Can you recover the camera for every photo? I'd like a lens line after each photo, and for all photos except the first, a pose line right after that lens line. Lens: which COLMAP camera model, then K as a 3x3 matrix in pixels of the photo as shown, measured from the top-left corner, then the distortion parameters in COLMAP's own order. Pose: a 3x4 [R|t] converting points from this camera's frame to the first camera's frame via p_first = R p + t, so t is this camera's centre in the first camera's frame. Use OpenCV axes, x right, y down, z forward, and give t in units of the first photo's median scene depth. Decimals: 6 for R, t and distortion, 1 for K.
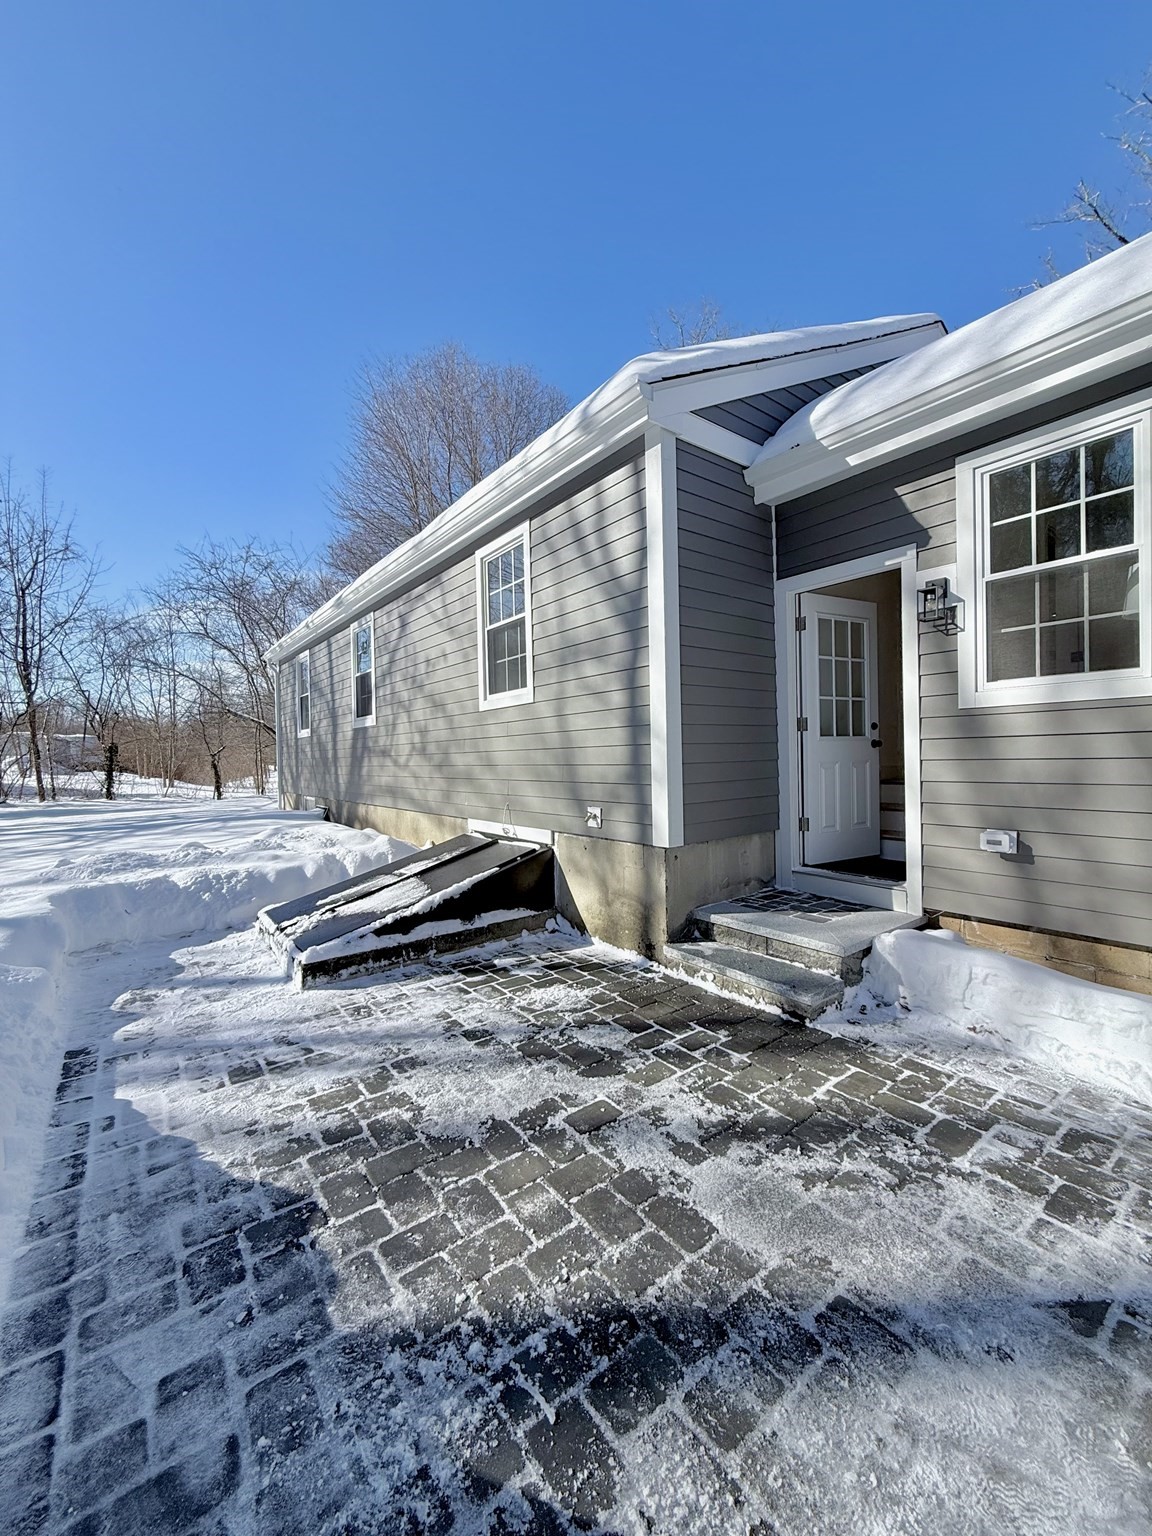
lens RADIAL K [[611.0, 0, 577.9], [0, 611.0, 765.4], [0, 0, 1]] dist [0.001778, -0.000003]
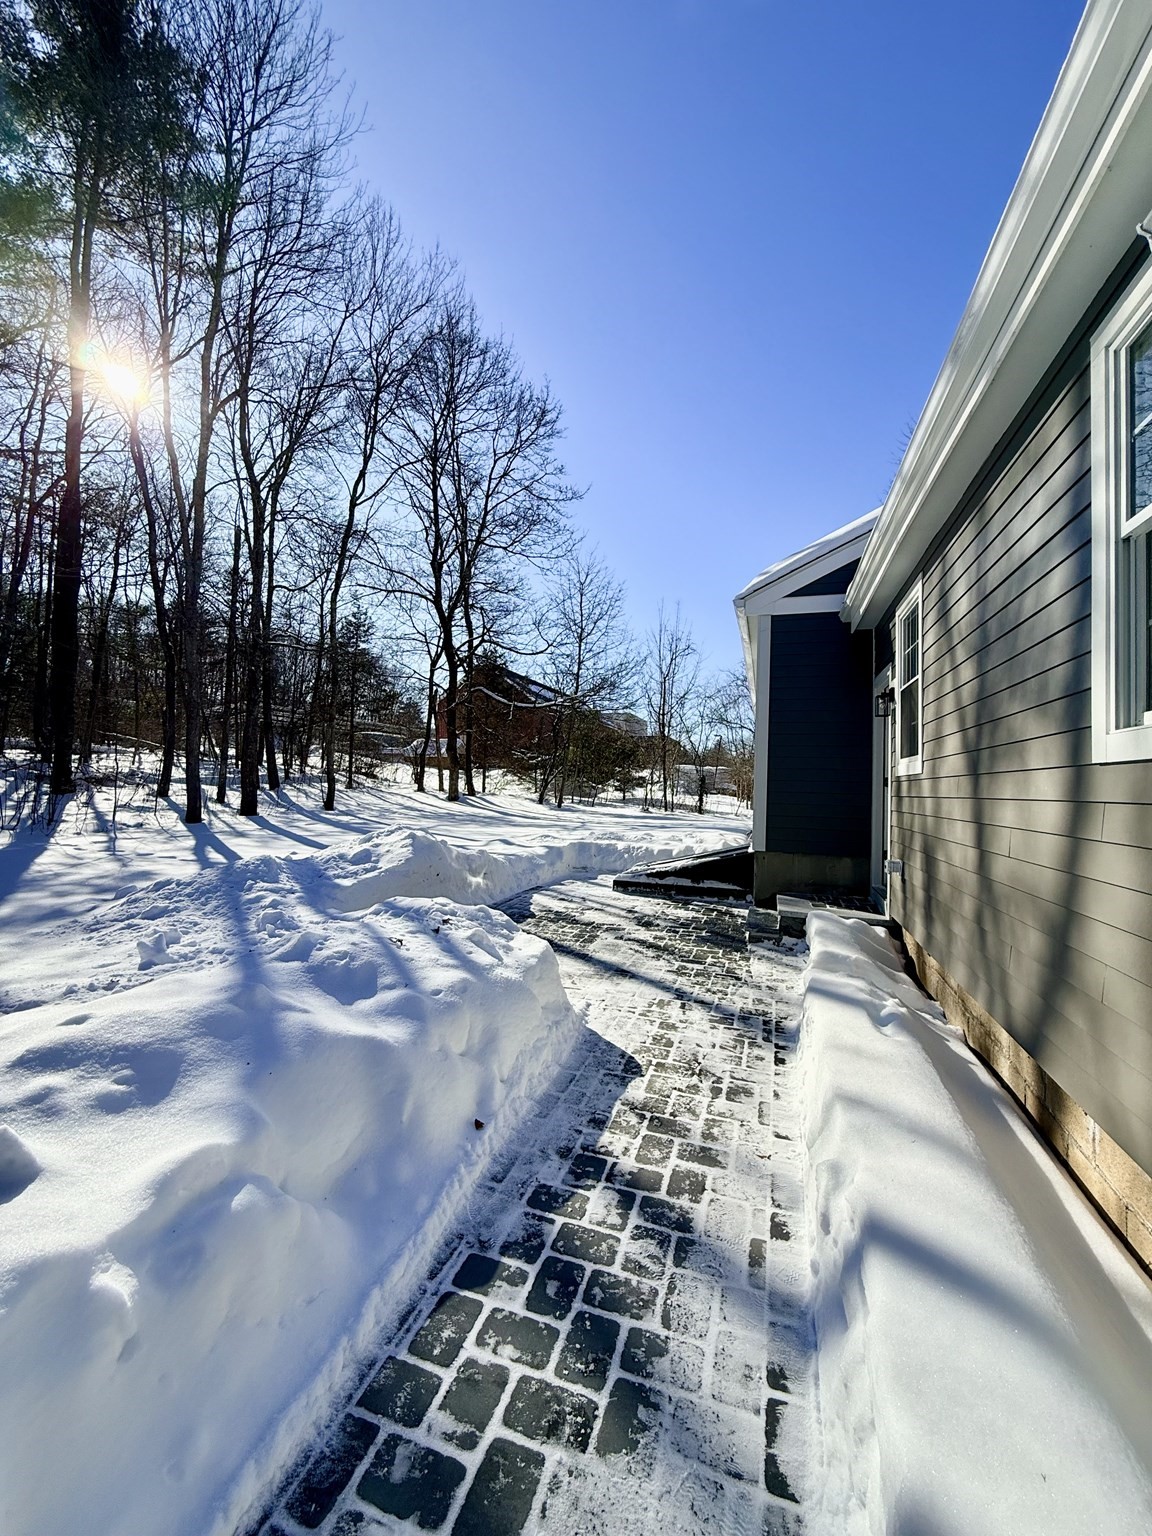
lens RADIAL K [[611.0, 0, 577.9], [0, 611.0, 765.4], [0, 0, 1]] dist [0.001778, -0.000003]
pose [[0.575889, 0.012181, -0.817437, 1.186127], [-0.055089, 0.998195, -0.023936, -0.036169], [0.815670, 0.058816, 0.575520, -0.400932]]
